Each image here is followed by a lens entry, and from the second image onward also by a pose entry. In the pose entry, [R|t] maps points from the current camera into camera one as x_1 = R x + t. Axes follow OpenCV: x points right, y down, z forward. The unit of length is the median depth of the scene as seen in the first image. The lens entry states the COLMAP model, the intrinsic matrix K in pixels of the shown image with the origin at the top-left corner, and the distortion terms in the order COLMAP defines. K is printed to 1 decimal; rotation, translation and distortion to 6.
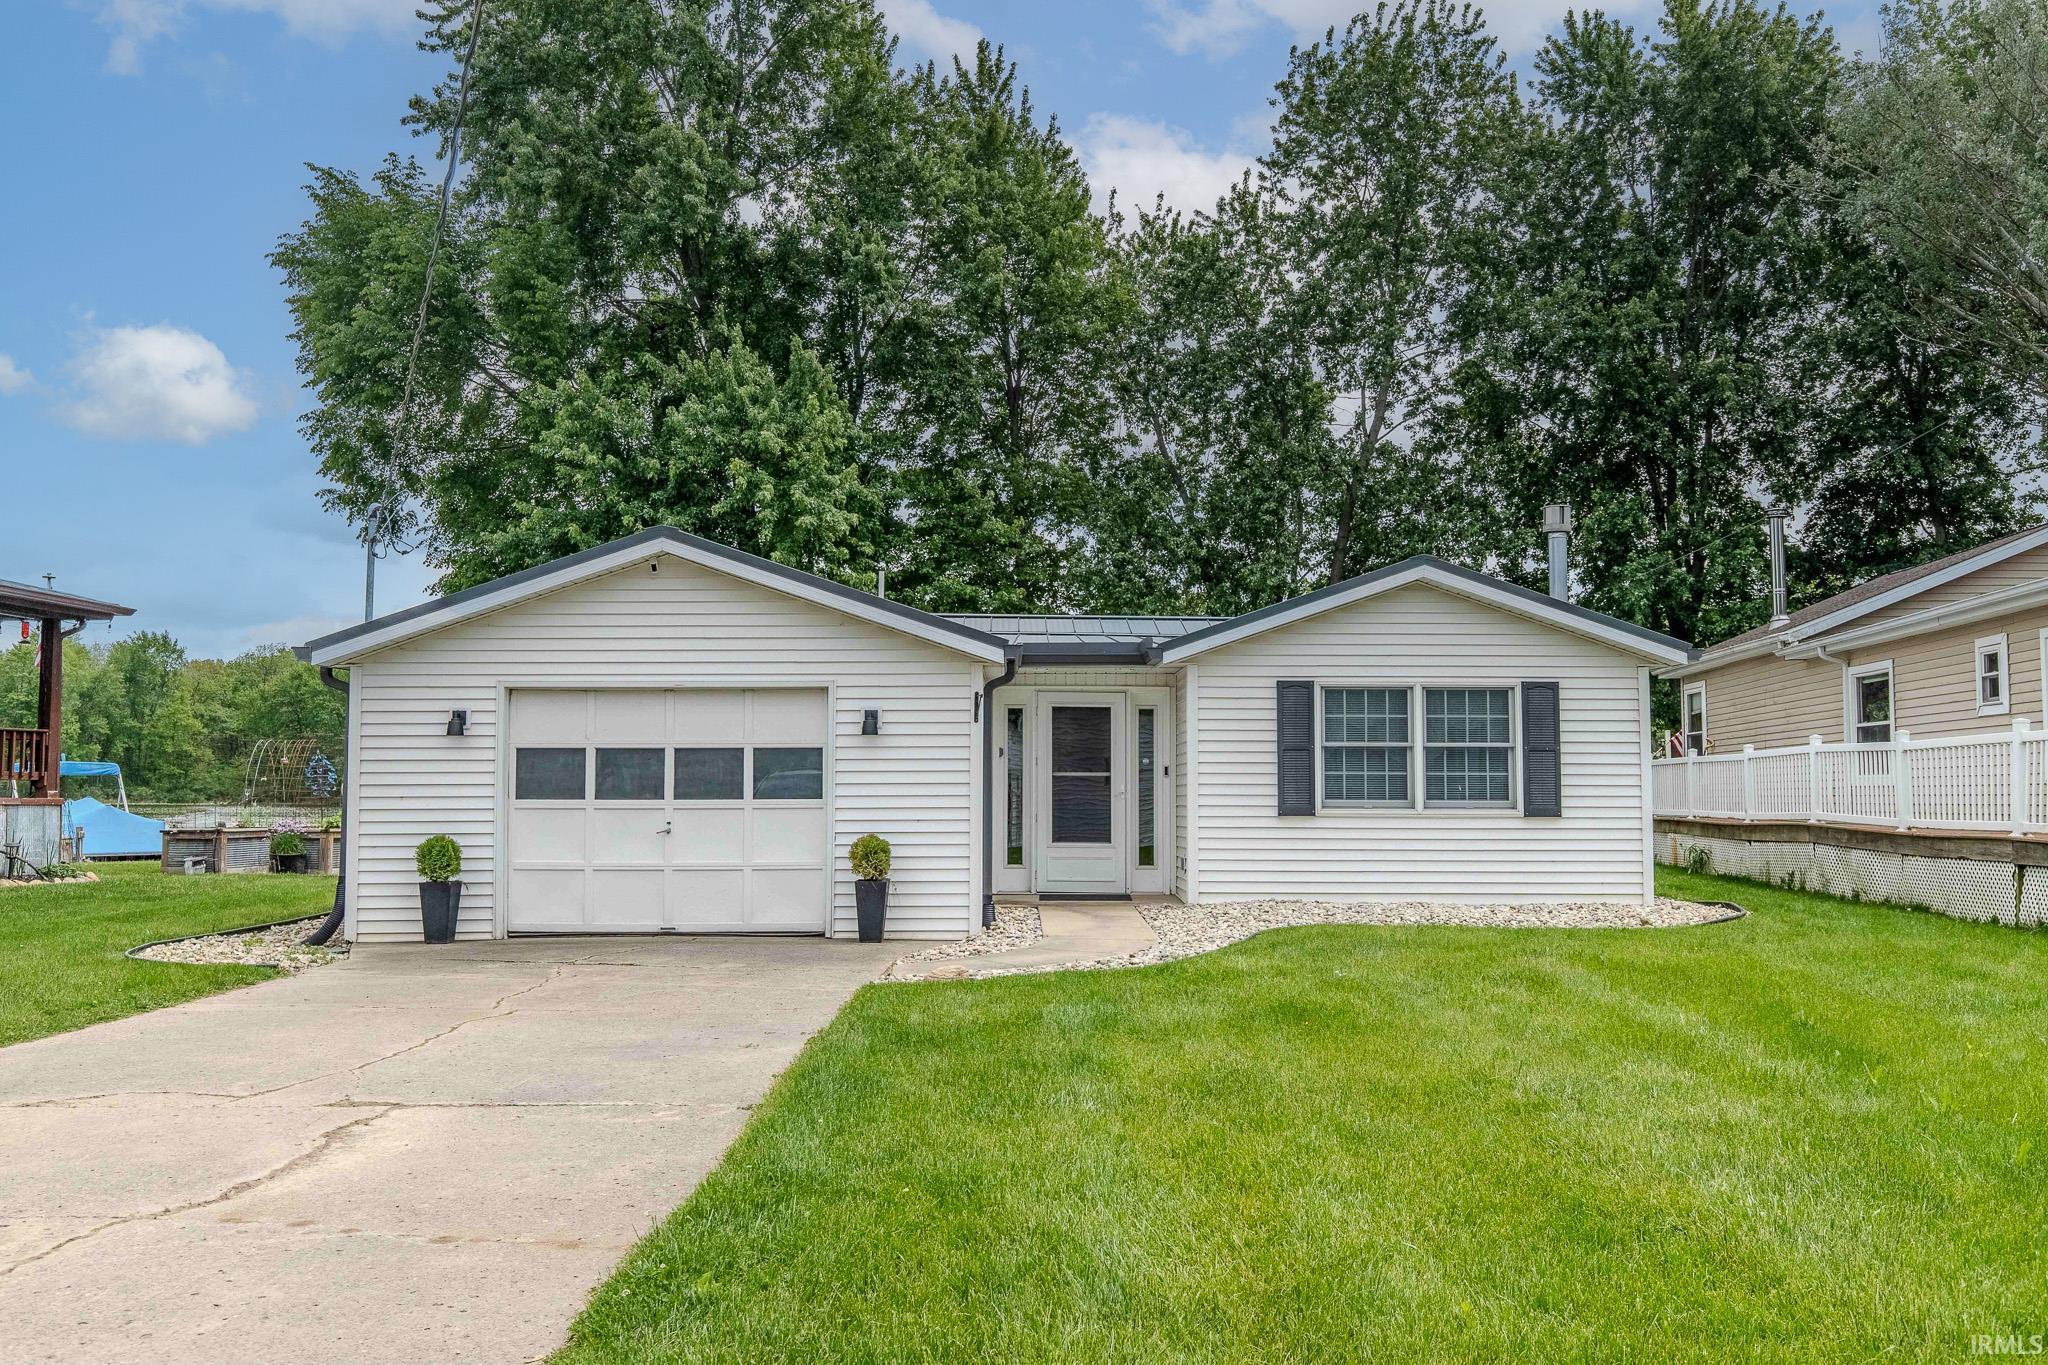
lens RADIAL K [[1672.3, 0, 1024.0], [0, 1672.3, 682.5], [0, 0, 1]] dist [0.001768, 0.001374]
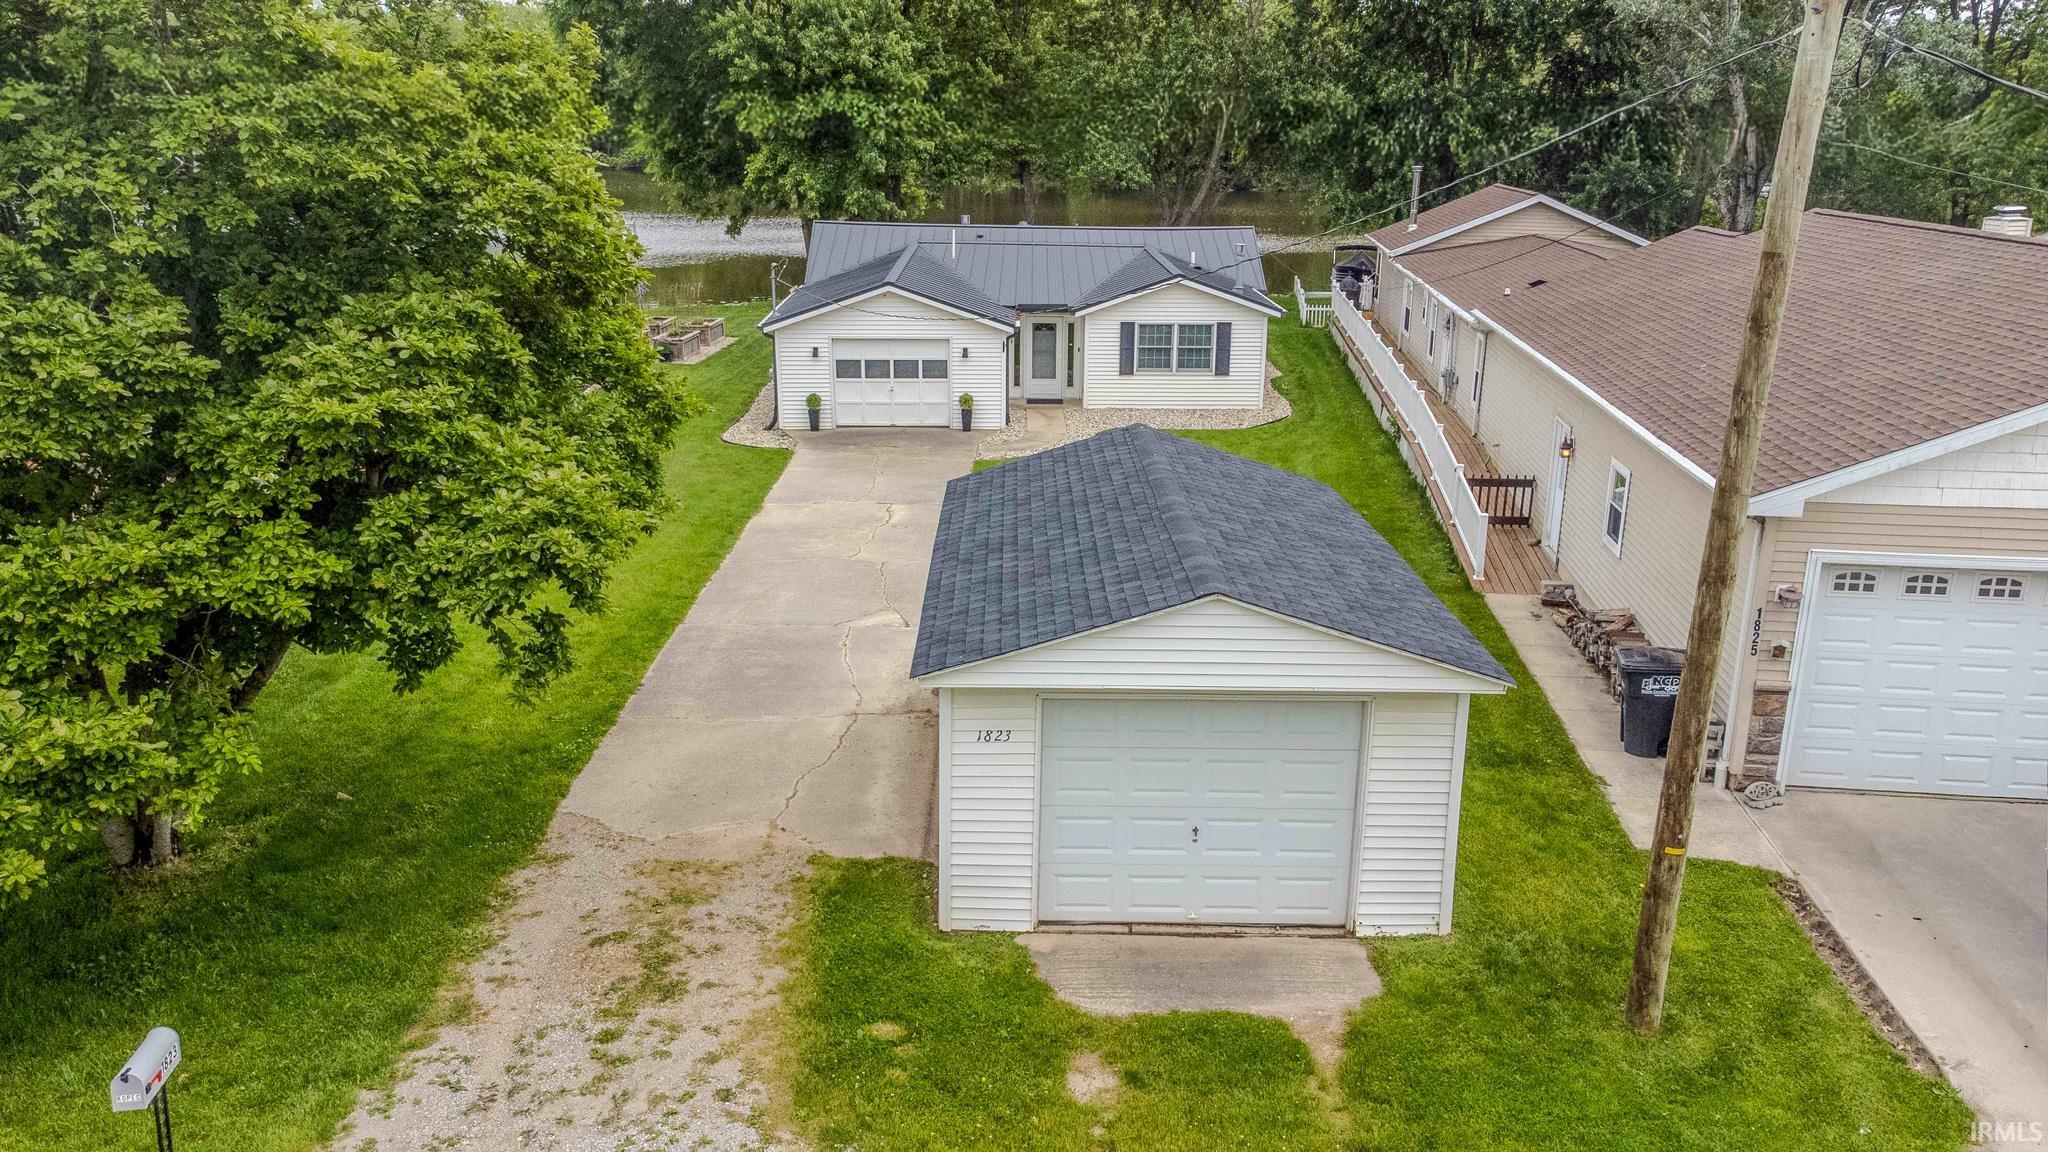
lens RADIAL K [[1555.7, 0, 1051.5], [0, 1555.7, 567.7], [0, 0, 1]] dist [0.057951, 0.003049]
pose [[0.999832, 0.002786, 0.018128, 0.004821], [-0.008791, 0.940266, 0.340328, -0.453830], [-0.016097, -0.340430, 0.940132, -1.348622]]
